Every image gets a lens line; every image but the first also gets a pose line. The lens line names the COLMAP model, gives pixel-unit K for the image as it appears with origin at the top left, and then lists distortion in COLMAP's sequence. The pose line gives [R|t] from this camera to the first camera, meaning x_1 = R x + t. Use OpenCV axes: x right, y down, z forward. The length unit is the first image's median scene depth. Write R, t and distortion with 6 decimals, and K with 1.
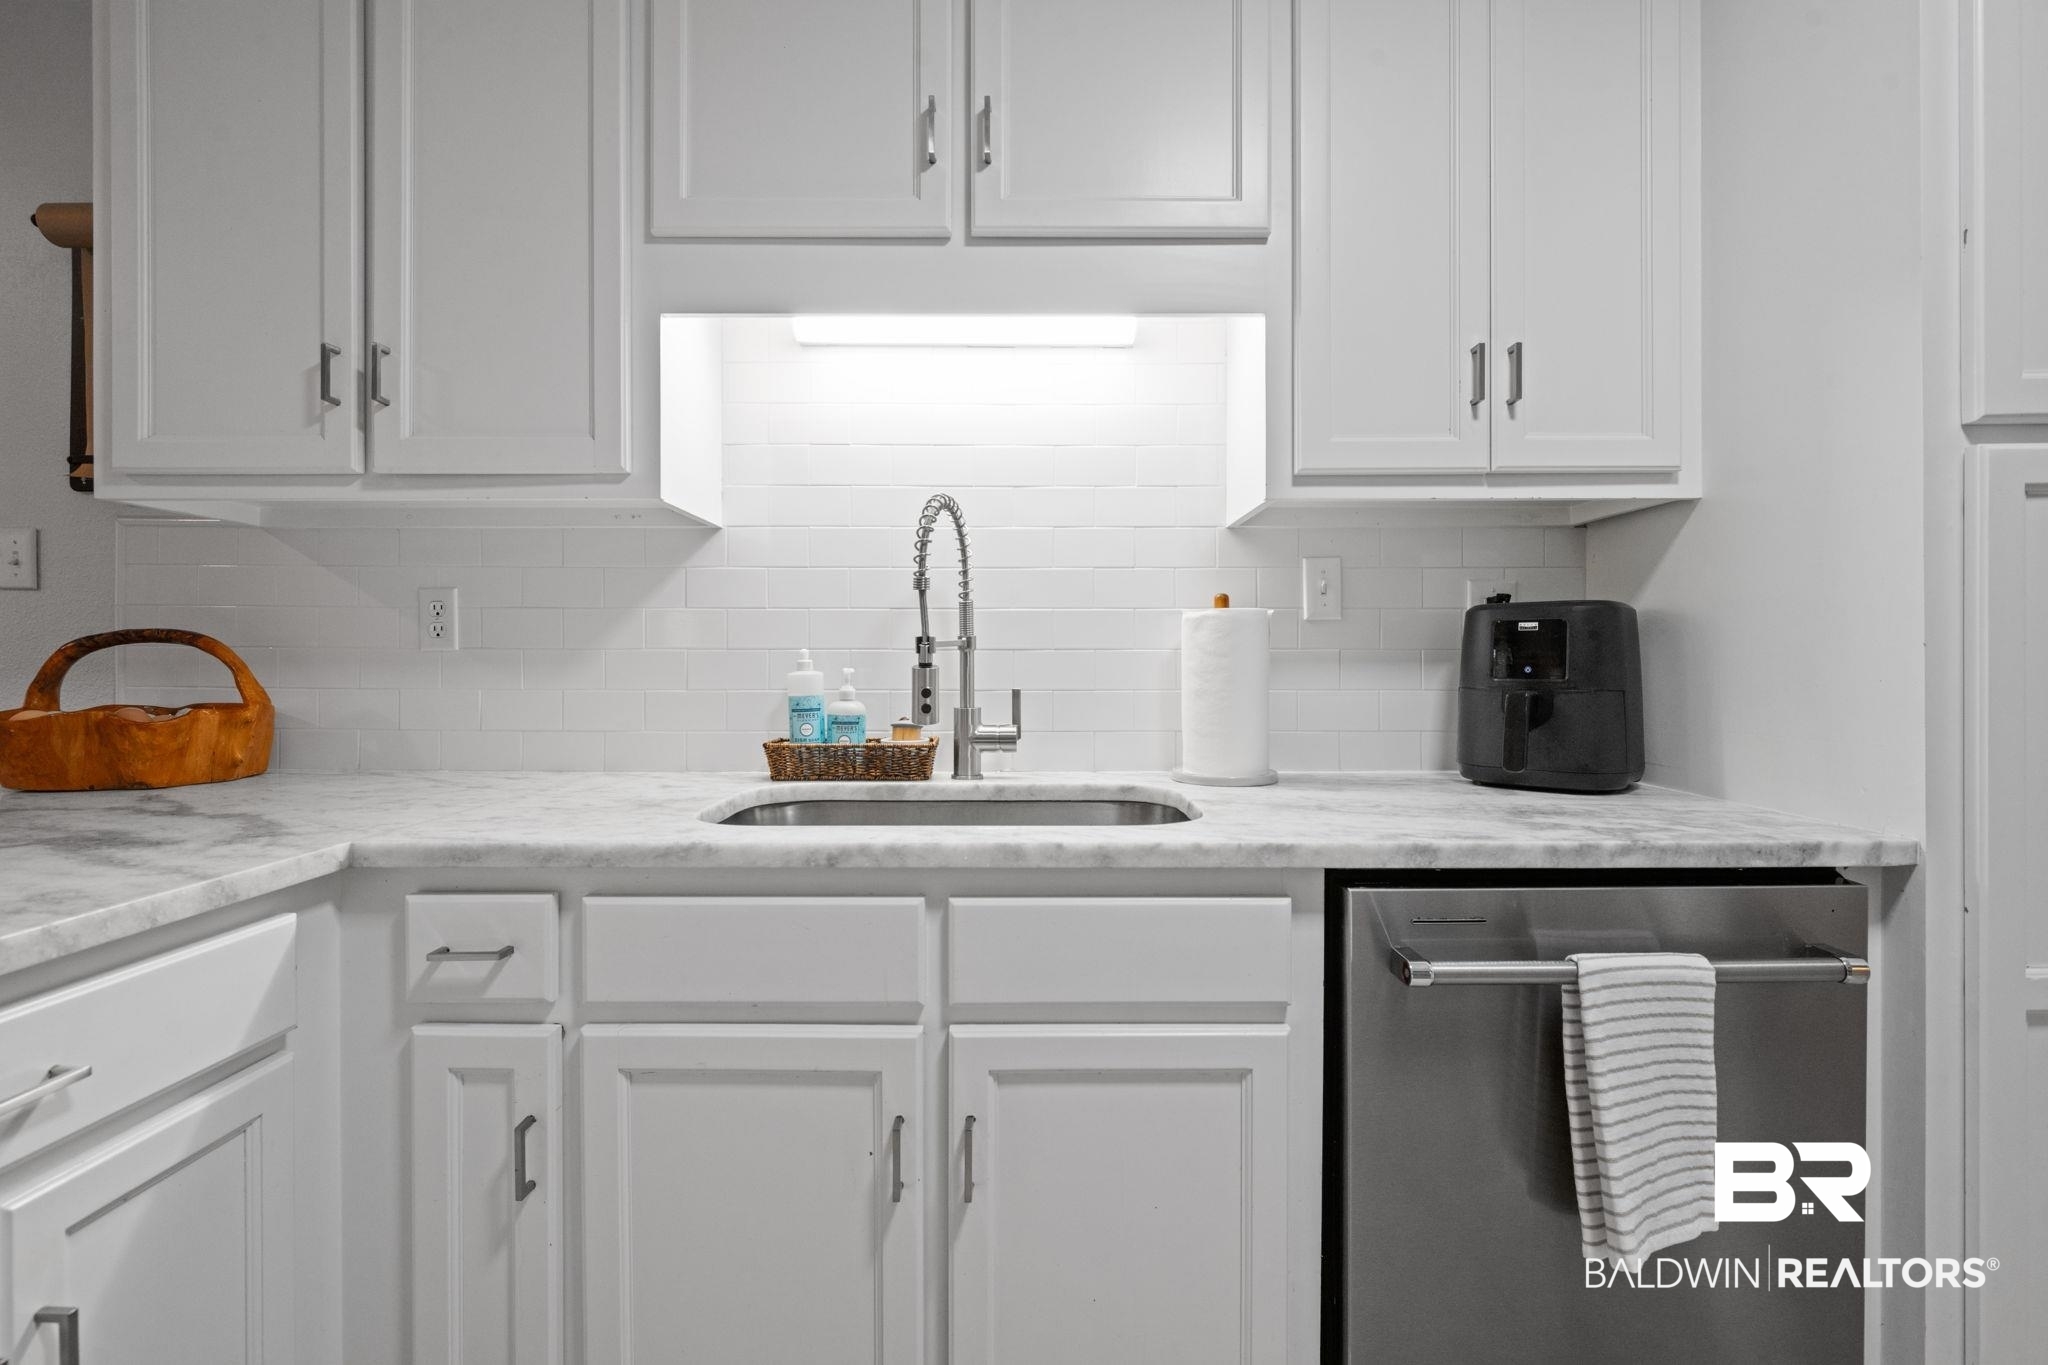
lens RADIAL K [[932.9, 0, 1022.9], [0, 932.9, 665.6], [0, 0, 1]] dist [-0.002958, 0.000727]
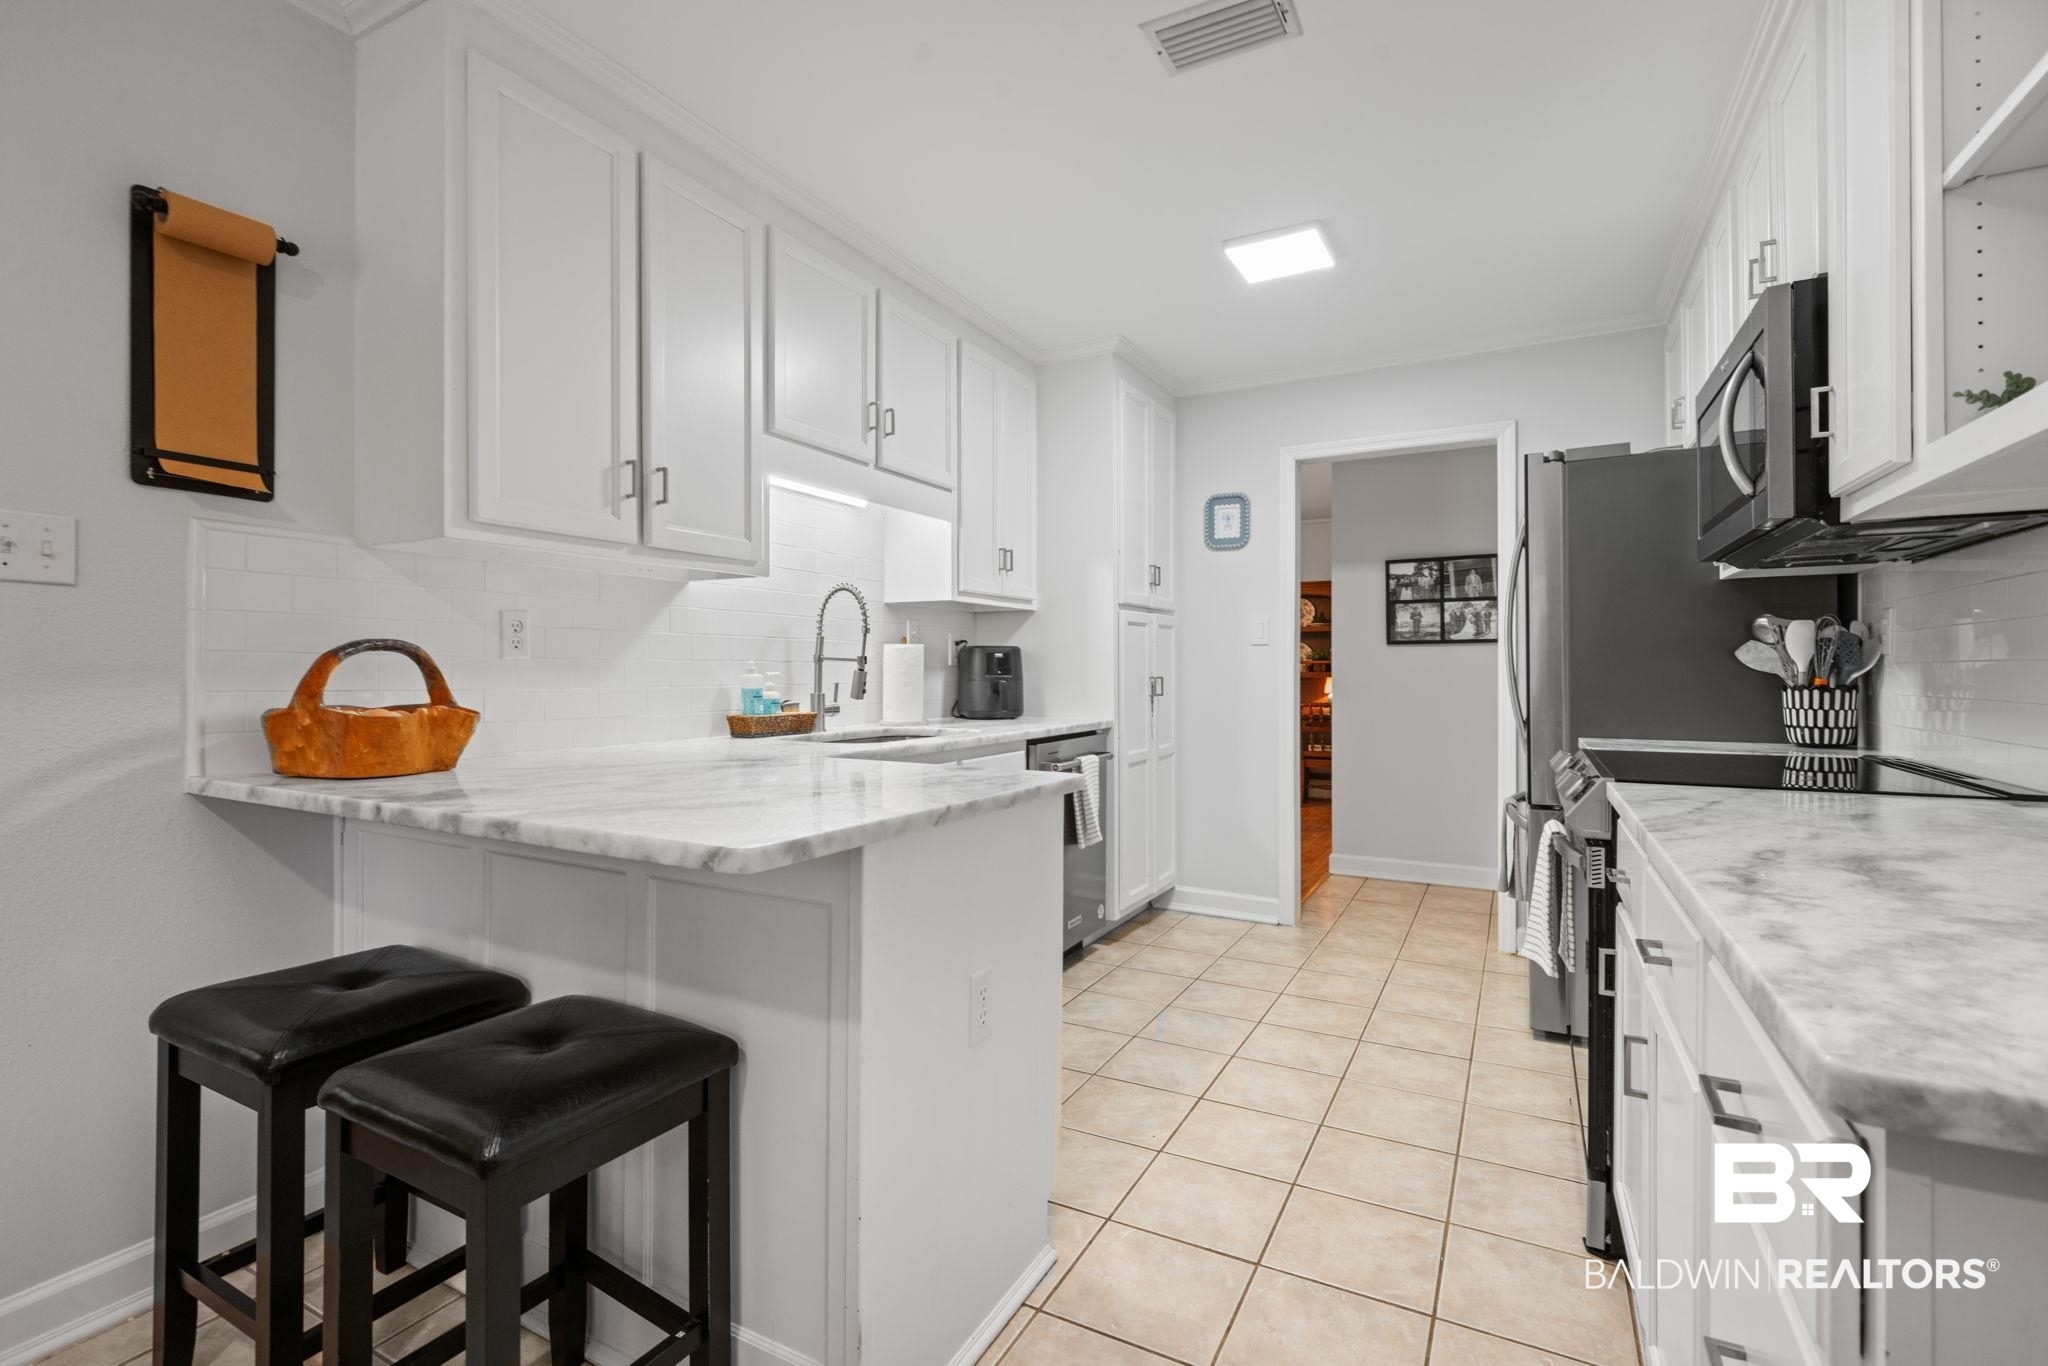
lens RADIAL K [[932.9, 0, 1019.0], [0, 932.9, 686.4], [0, 0, 1]] dist [-0.002958, 0.000727]
pose [[0.475900, -0.014189, 0.879385, -1.623800], [0.004403, 0.999896, 0.013751, 0.007880], [-0.879488, -0.002672, 0.475913, -0.262571]]
